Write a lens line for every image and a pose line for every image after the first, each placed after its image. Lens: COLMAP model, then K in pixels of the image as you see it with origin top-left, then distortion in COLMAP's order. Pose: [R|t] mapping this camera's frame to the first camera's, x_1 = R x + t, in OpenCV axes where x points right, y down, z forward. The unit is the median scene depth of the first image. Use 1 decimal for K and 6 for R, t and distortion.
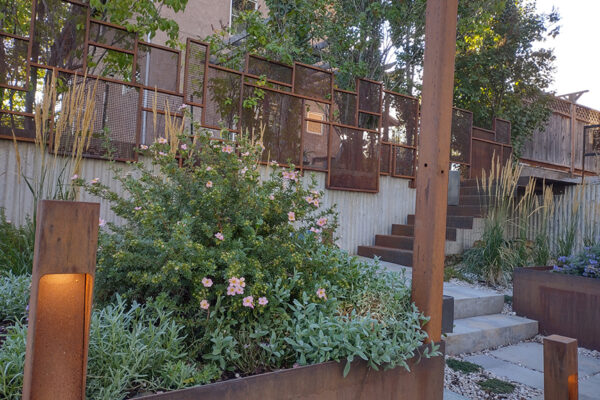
lens RADIAL K [[451.5, 0, 300.0], [0, 451.5, 200.0], [0, 0, 1]] dist [0.029083, -0.005581]
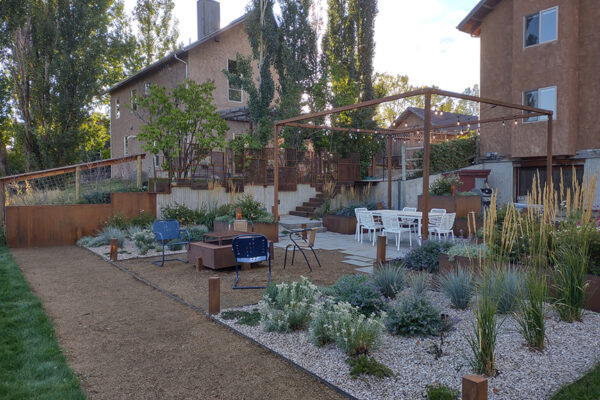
lens RADIAL K [[451.5, 0, 300.0], [0, 451.5, 200.0], [0, 0, 1]] dist [0.029083, -0.005581]
pose [[0.998054, -0.054277, 0.030682, 0.142365], [0.052091, 0.996321, 0.068057, -0.177549], [-0.034263, -0.066327, 0.997210, -2.054022]]
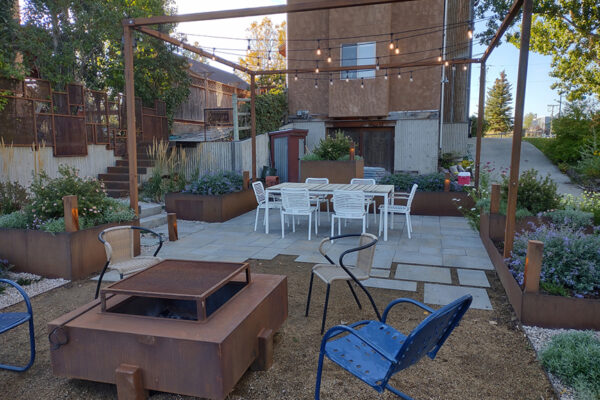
lens RADIAL K [[451.5, 0, 300.0], [0, 451.5, 200.0], [0, 0, 1]] dist [0.029083, -0.005581]
pose [[0.777180, -0.126005, 0.616533, -0.333153], [0.021312, 0.984456, 0.174335, -0.162627], [-0.628917, -0.122350, 0.767785, -0.957010]]
